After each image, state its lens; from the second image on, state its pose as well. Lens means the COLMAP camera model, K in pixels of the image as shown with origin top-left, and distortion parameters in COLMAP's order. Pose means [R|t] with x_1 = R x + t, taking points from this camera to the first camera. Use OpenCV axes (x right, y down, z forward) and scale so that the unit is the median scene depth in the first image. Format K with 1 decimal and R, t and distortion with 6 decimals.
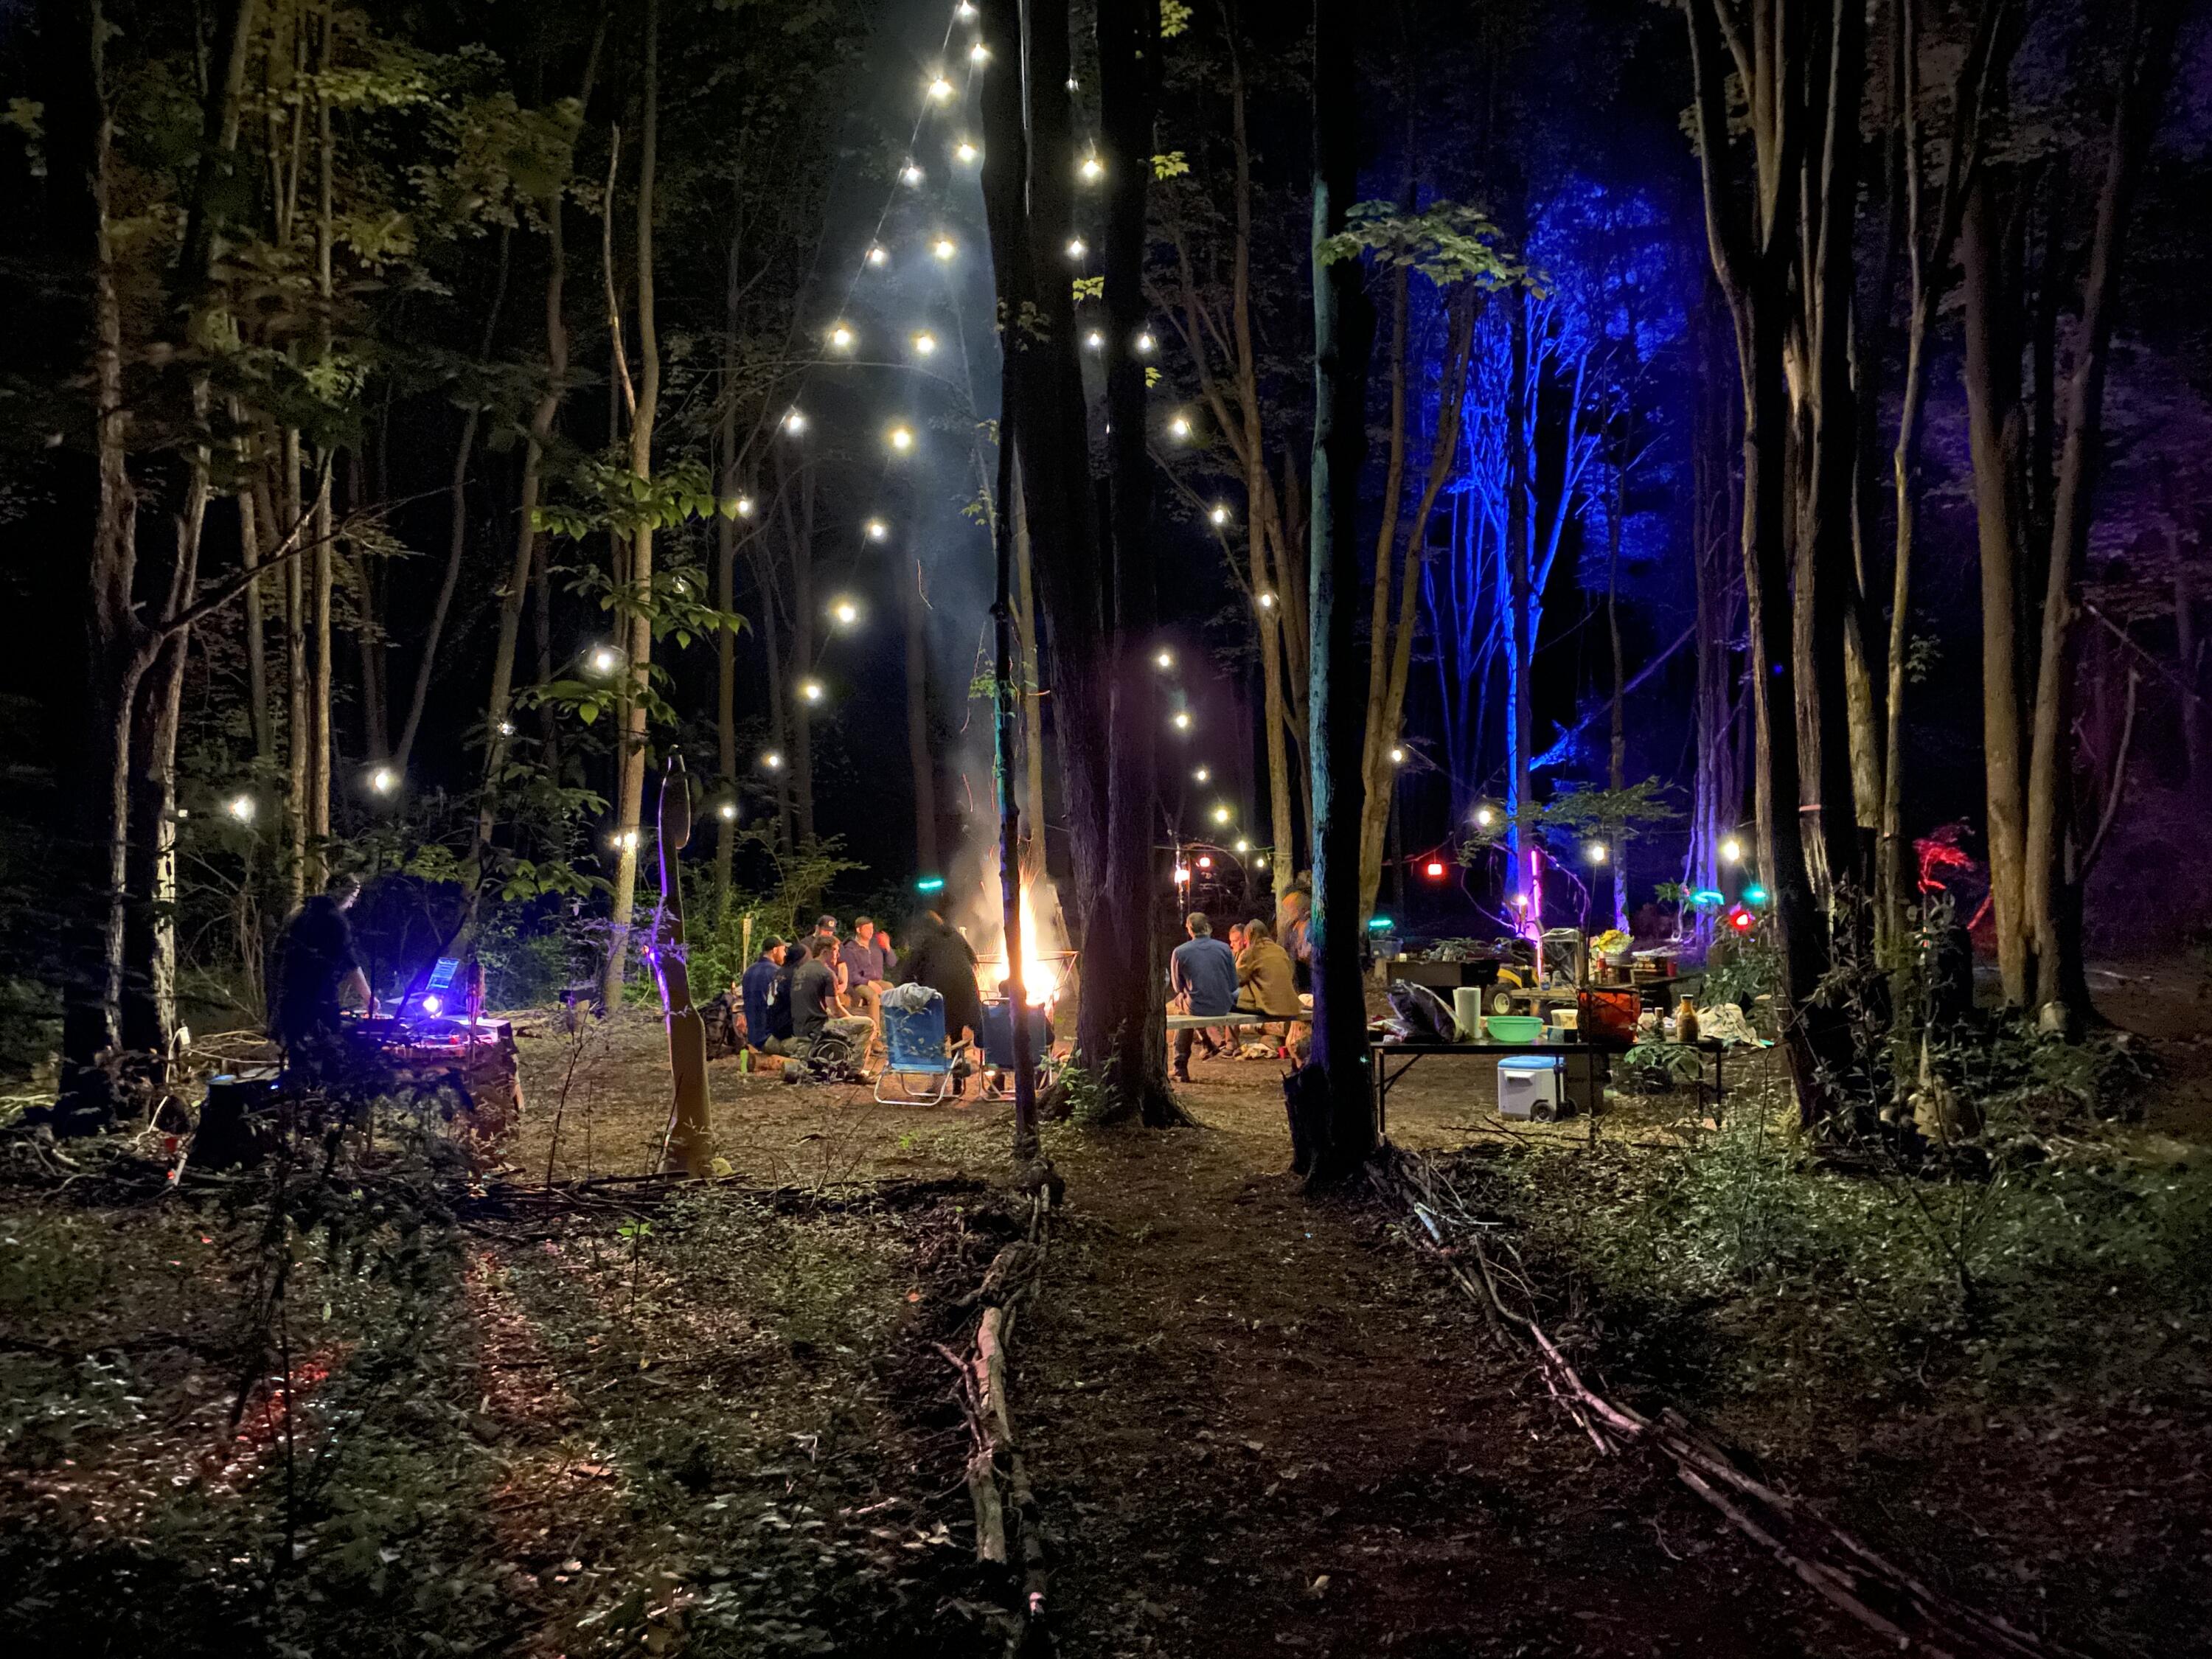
lens RADIAL K [[1686.9, 0, 1106.0], [0, 1686.9, 829.5], [0, 0, 1]] dist [-0.004772, 0.000627]
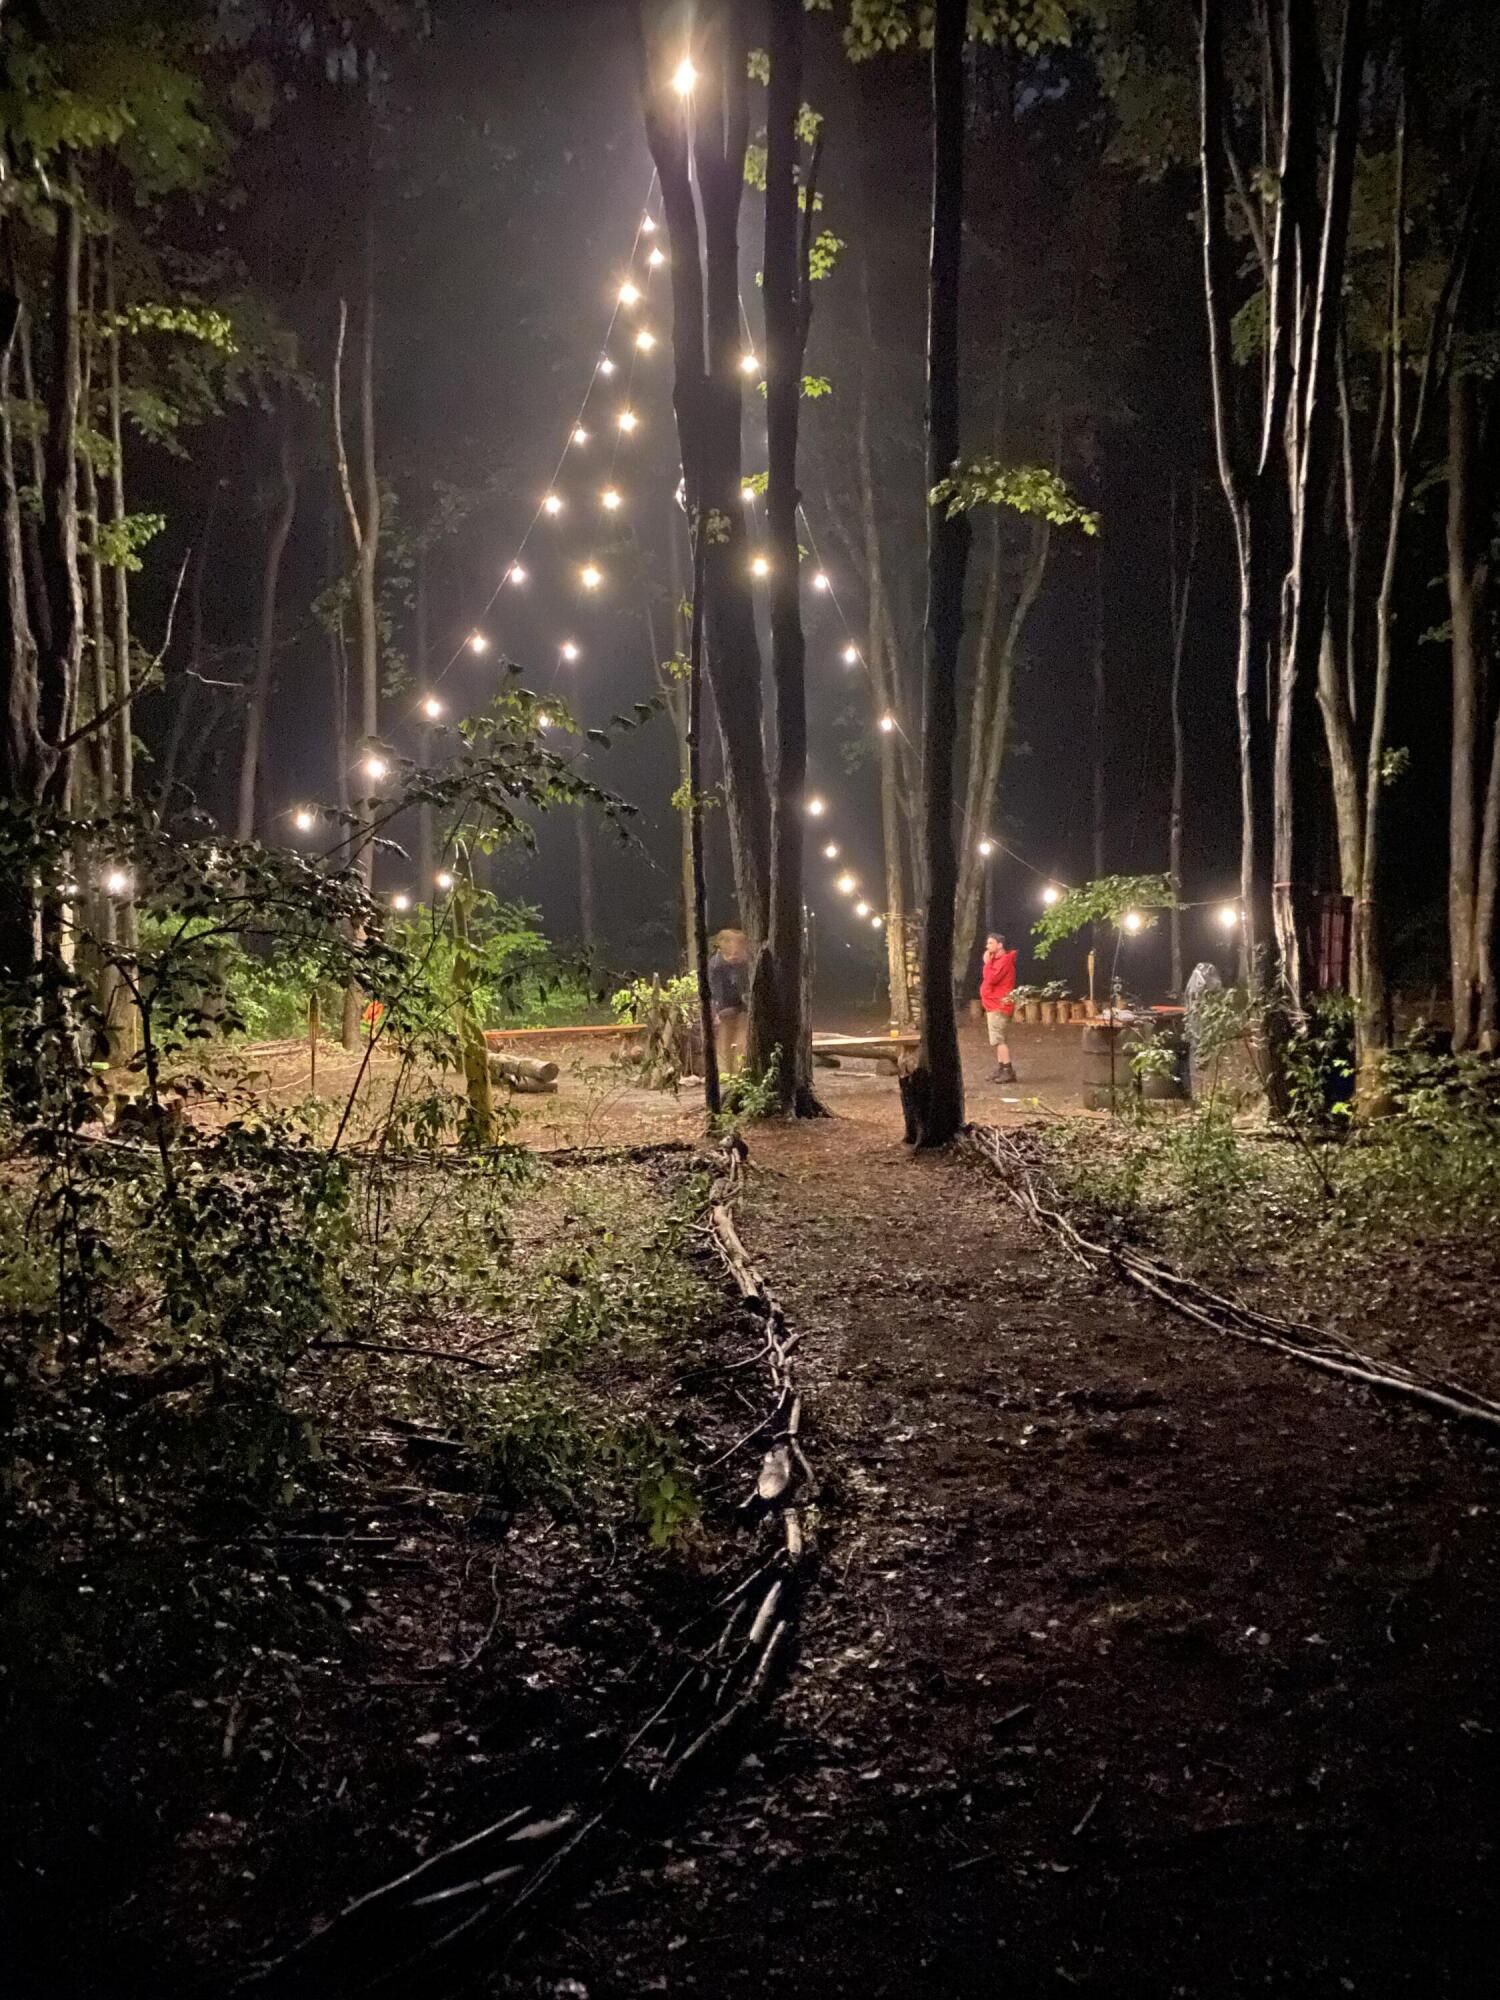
lens RADIAL K [[1525.2, 0, 759.7], [0, 1525.2, 1089.2], [0, 0, 1]] dist [-0.004772, 0.000627]
pose [[0.999804, -0.002213, 0.019669, -0.032124], [-0.000352, 0.991589, 0.129423, -0.007292], [-0.019790, -0.129405, 0.991394, -0.232712]]
